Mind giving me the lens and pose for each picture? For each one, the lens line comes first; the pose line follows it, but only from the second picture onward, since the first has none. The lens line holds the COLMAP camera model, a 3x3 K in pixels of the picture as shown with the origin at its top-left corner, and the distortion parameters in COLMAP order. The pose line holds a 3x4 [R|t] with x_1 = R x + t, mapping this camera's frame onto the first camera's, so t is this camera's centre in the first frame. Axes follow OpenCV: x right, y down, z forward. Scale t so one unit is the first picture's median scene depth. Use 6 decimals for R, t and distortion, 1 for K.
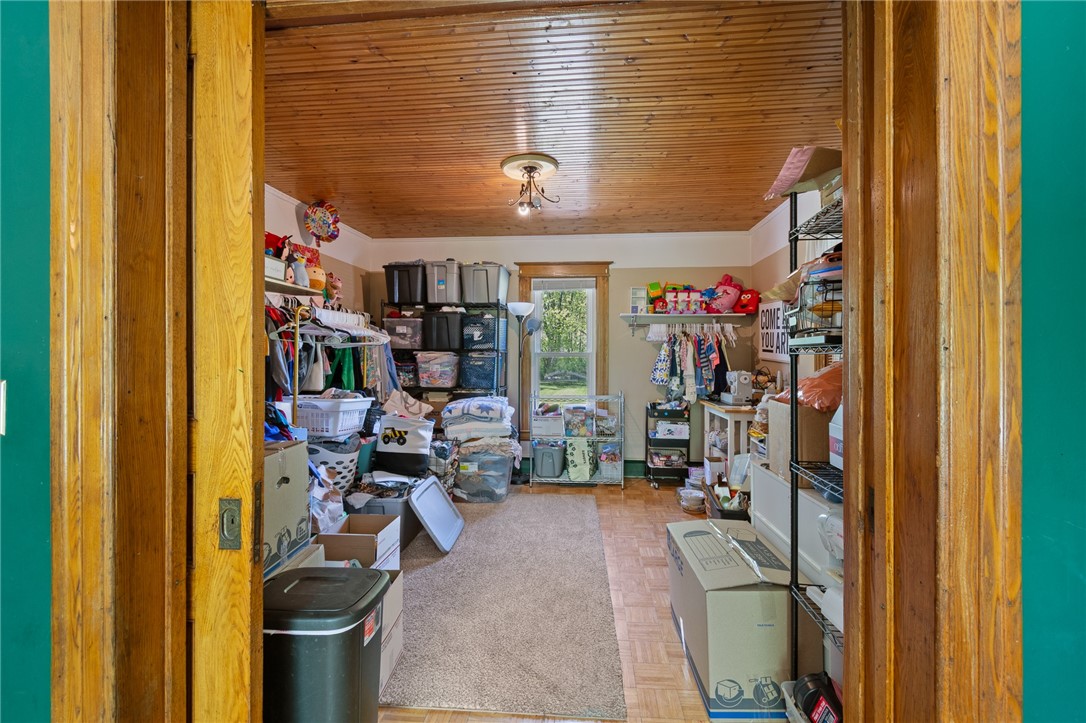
lens RADIAL K [[479.7, 0, 546.9], [0, 479.7, 360.0], [0, 0, 1]] dist [0.007311, -0.001383]
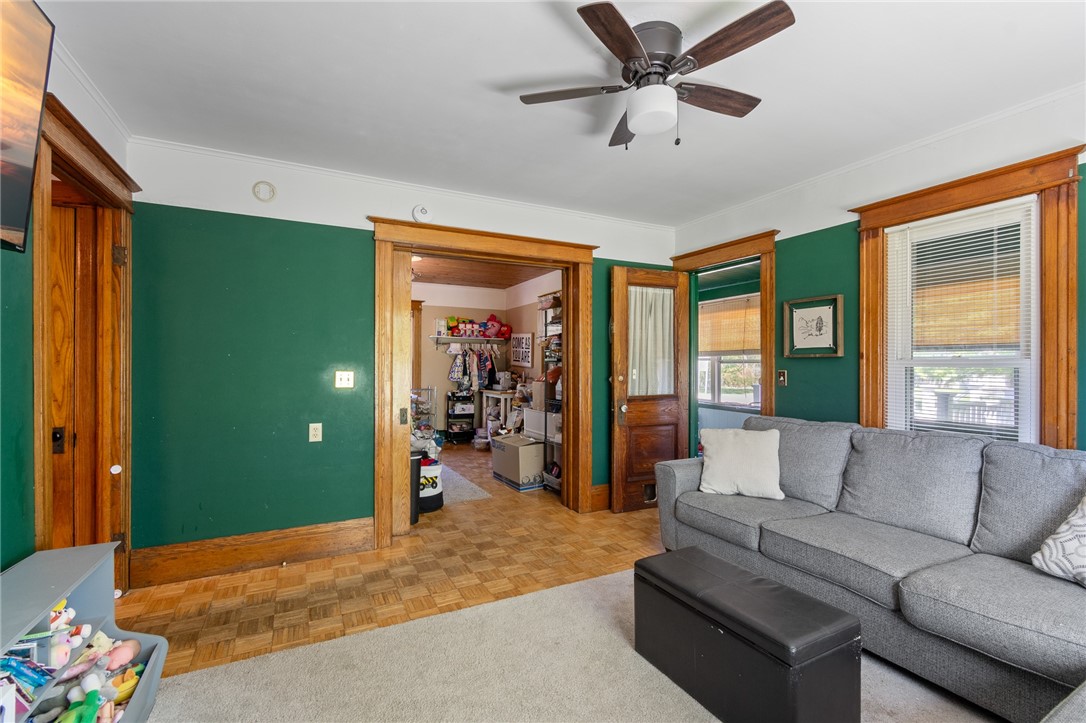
lens RADIAL K [[479.7, 0, 550.1], [0, 479.7, 364.8], [0, 0, 1]] dist [0.007311, -0.001383]
pose [[0.840706, 0.001789, 0.541488, -0.381073], [-0.000718, 0.999997, -0.002188, 0.000615], [-0.541491, 0.001450, 0.840705, -0.538597]]
